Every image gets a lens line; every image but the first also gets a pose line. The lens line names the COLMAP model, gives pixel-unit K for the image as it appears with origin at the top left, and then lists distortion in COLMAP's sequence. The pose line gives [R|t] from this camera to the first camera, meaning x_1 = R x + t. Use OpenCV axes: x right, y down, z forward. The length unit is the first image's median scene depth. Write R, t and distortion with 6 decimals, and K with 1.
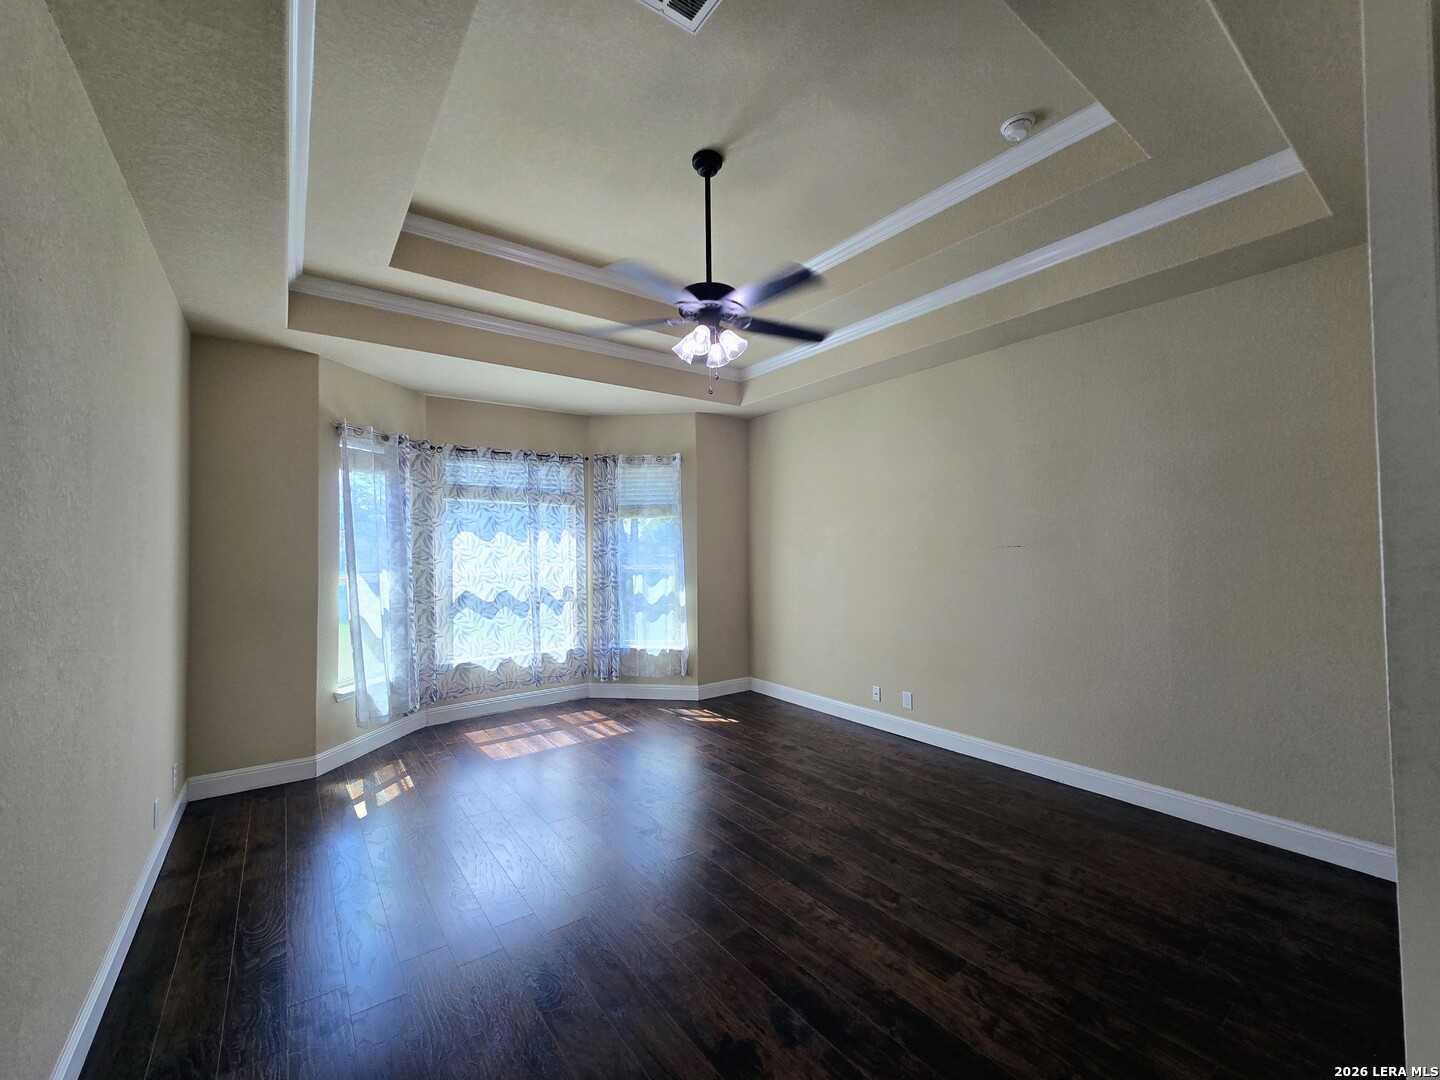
lens RADIAL K [[590.0, 0, 716.3], [0, 590.0, 538.9], [0, 0, 1]] dist [-0.008470, 0.002865]
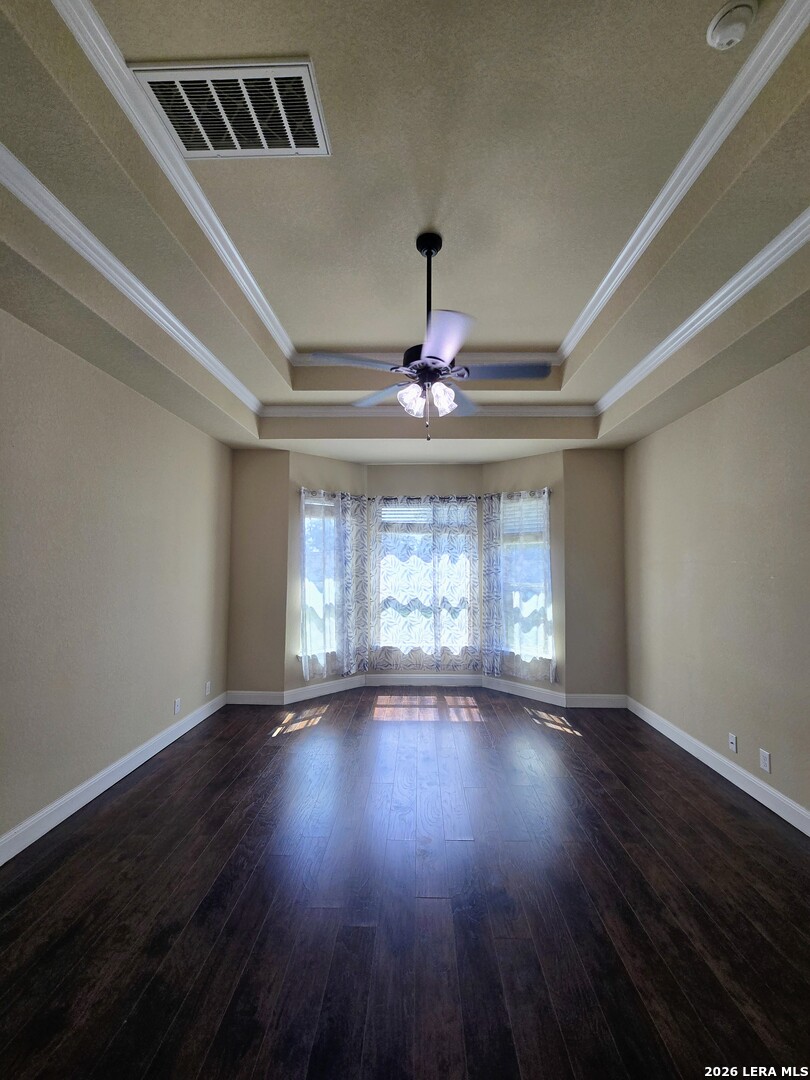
lens RADIAL K [[442.5, 0, 407.0], [0, 442.5, 542.1], [0, 0, 1]] dist [-0.008470, 0.002865]
pose [[0.790781, -0.014888, -0.611918, 0.271022], [-0.004700, 0.999527, -0.030393, -0.011252], [0.612081, 0.026911, 0.790337, 0.167002]]
